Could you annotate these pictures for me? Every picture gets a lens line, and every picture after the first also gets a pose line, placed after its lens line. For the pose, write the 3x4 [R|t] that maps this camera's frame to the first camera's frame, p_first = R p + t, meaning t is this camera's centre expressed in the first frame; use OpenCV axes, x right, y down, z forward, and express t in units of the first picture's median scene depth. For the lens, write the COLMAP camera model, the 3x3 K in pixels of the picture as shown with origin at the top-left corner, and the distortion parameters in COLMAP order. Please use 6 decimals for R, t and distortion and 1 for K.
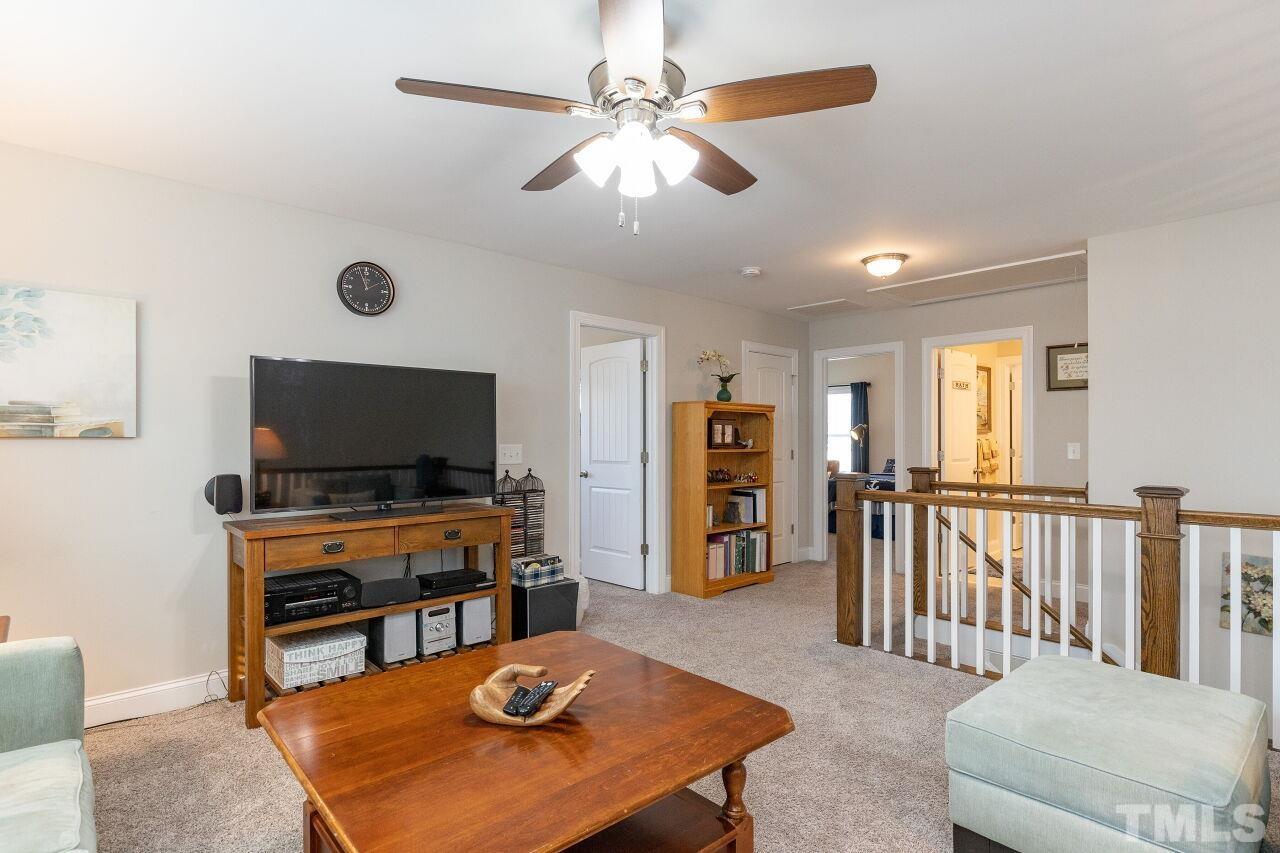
lens RADIAL K [[642.1, 0, 641.3], [0, 642.1, 437.0], [0, 0, 1]] dist [-0.002637, -0.000363]
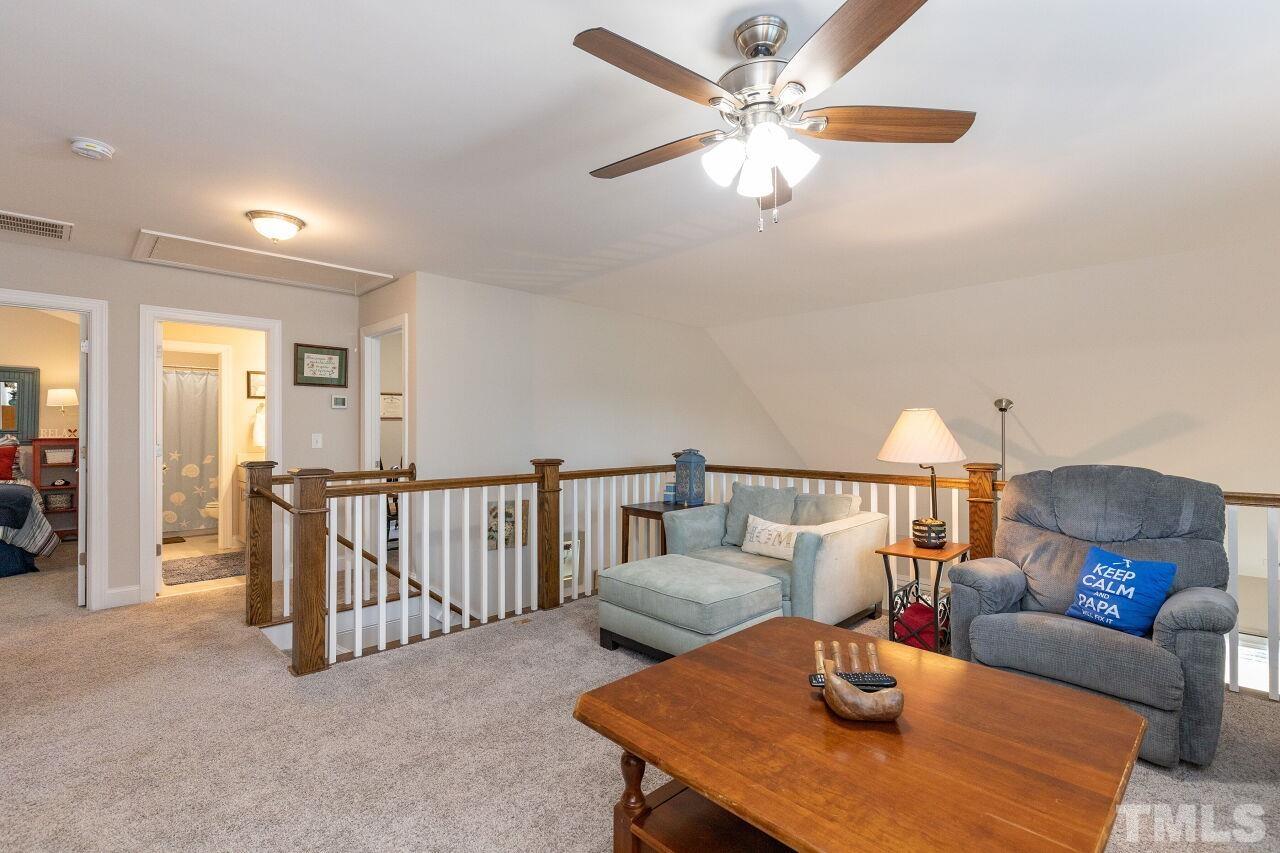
lens RADIAL K [[580.5, 0, 642.0], [0, 580.5, 427.0], [0, 0, 1]] dist [0.004202, 0.000516]
pose [[-0.048792, 0.010351, 0.998755, -0.430027], [-0.002105, 0.999943, -0.010466, 0.008189], [-0.998807, -0.002613, -0.048768, 0.559266]]
